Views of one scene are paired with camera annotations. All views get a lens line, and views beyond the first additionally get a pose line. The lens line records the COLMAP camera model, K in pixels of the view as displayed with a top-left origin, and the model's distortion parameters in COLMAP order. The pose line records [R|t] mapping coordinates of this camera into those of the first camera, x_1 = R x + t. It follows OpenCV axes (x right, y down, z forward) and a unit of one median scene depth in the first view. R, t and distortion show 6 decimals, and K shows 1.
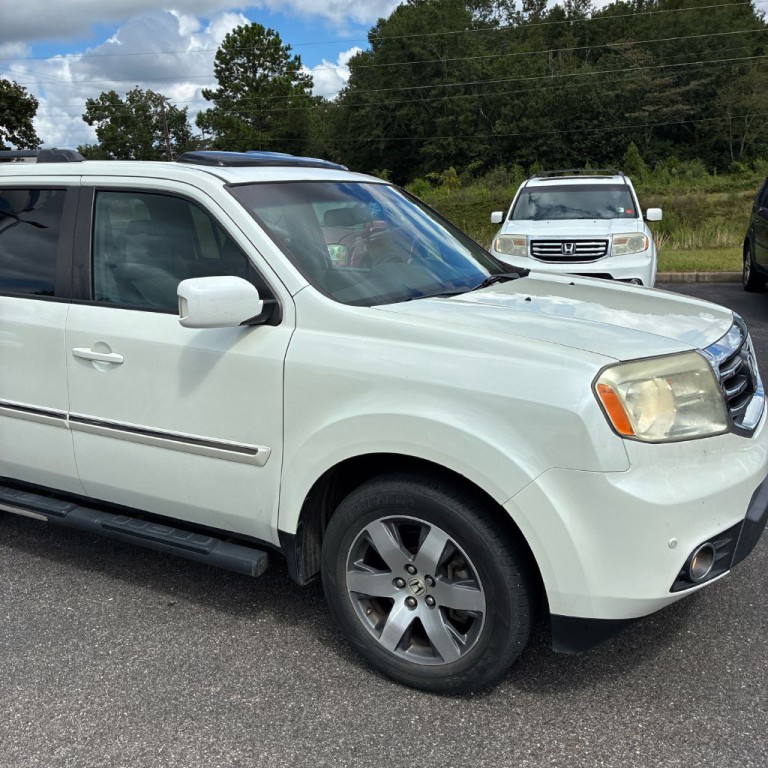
lens RADIAL K [[779.0, 0, 373.5], [0, 779.0, 384.2], [0, 0, 1]] dist [0.022319, 0.003357]
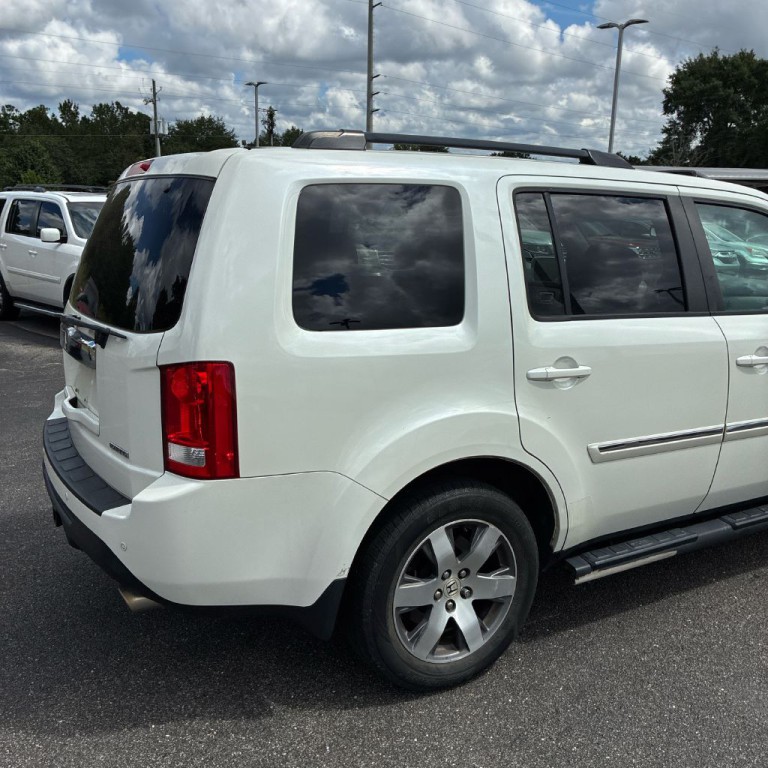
lens RADIAL K [[779.0, 0, 373.5], [0, 779.0, 384.2], [0, 0, 1]] dist [0.022319, 0.003357]
pose [[0.506353, -0.149639, 0.849244, -0.093920], [0.173077, 0.982424, 0.069910, -0.010443], [-0.844779, 0.111586, 0.523352, 0.055295]]
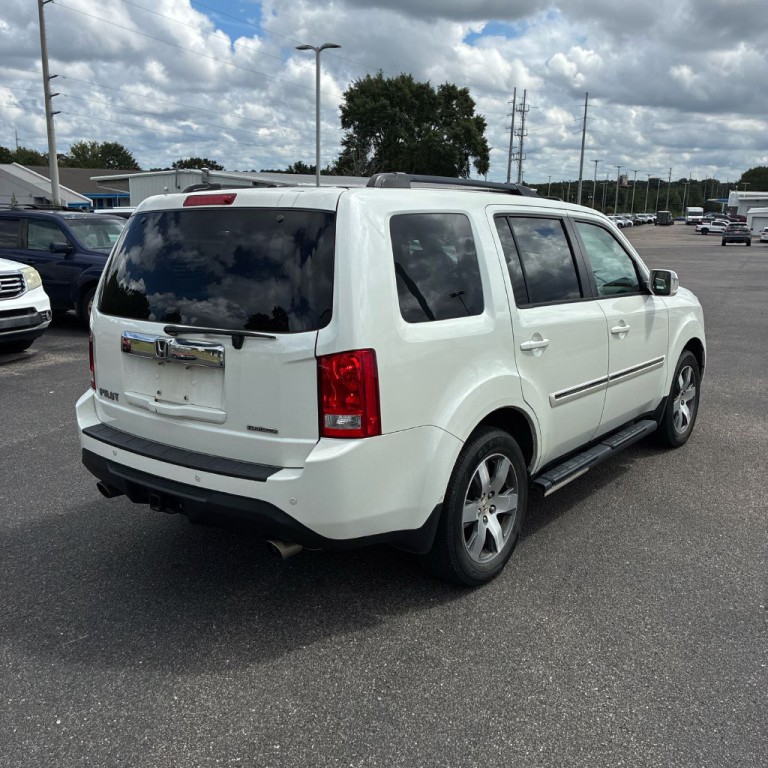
lens RADIAL K [[779.0, 0, 373.5], [0, 779.0, 384.2], [0, 0, 1]] dist [0.022319, 0.003357]
pose [[0.139607, -0.173123, 0.974956, -0.118903], [0.226536, 0.964069, 0.138751, -0.015697], [-0.963946, 0.201492, 0.173809, 0.075738]]
